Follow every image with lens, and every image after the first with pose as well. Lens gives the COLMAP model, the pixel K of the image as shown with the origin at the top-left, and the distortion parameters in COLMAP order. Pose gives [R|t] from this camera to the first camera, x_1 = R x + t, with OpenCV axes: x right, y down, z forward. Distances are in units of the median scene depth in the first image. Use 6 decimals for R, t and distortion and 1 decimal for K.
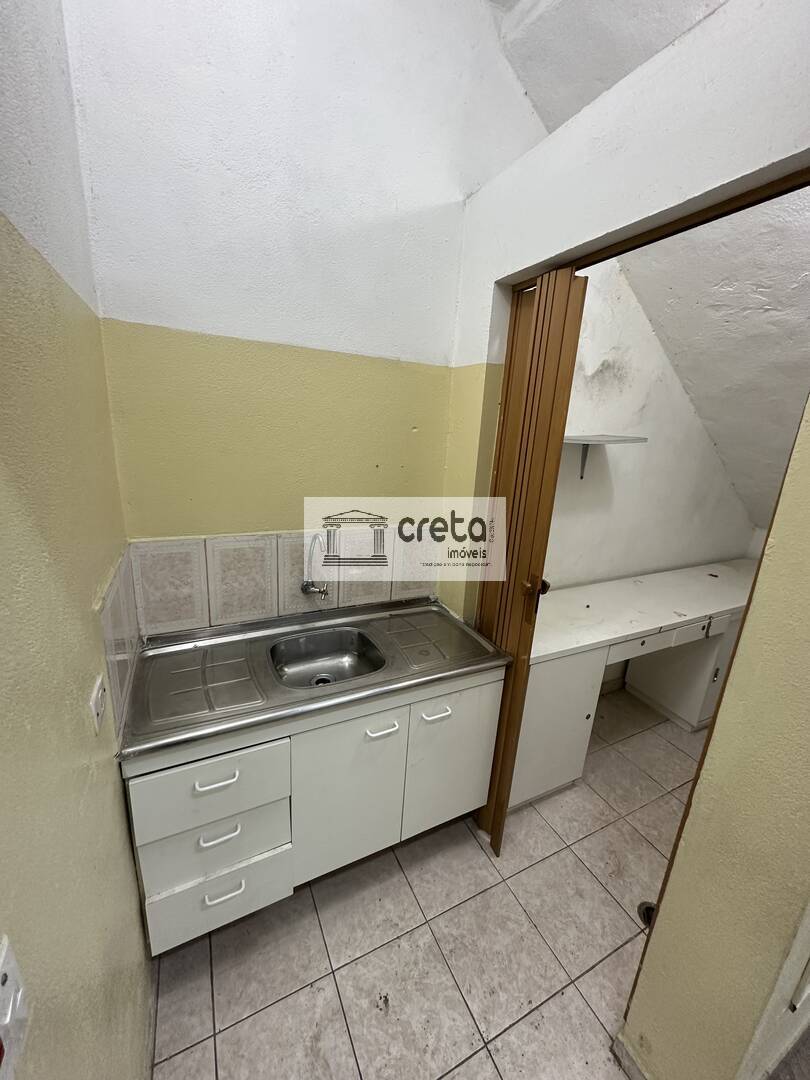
lens RADIAL K [[429.9, 0, 405.9], [0, 429.9, 540.5], [0, 0, 1]] dist [-0.001714, 0.000307]
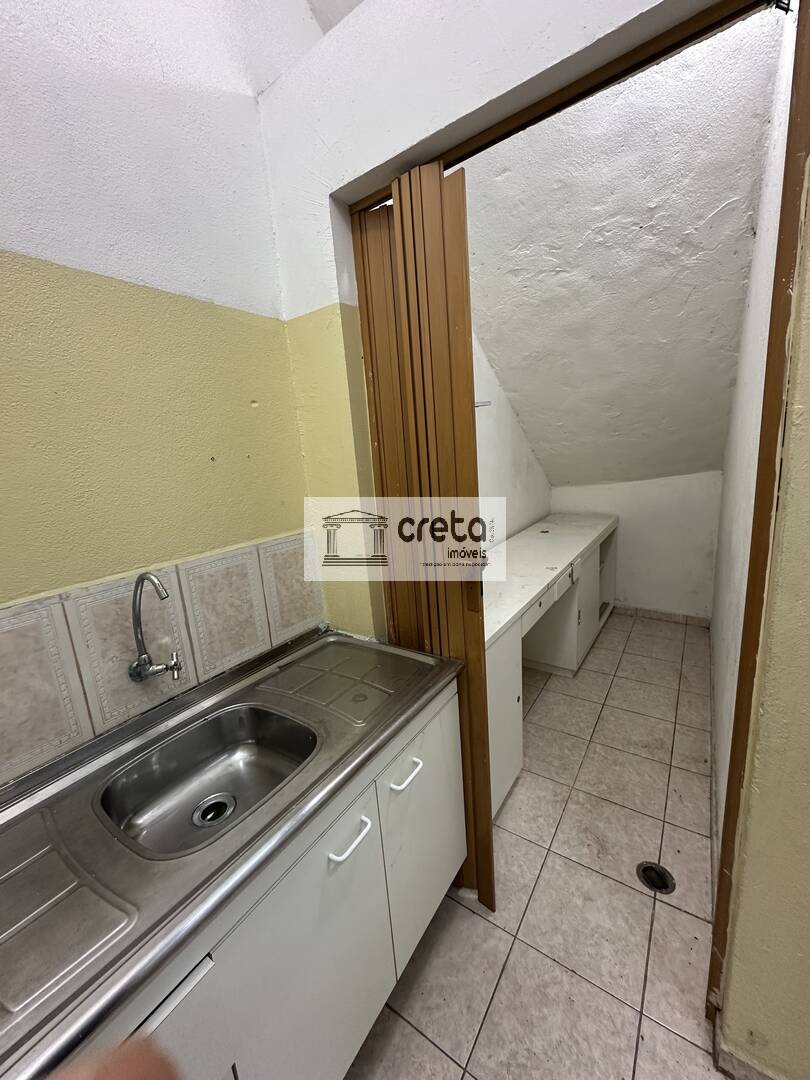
lens RADIAL K [[429.9, 0, 405.7], [0, 429.9, 540.6], [0, 0, 1]] dist [-0.001714, 0.000307]
pose [[0.865713, -0.222354, 0.448441, -0.140602], [0.250606, 0.968082, -0.003783, 0.030938], [-0.433286, 0.115657, 0.893804, 0.289308]]
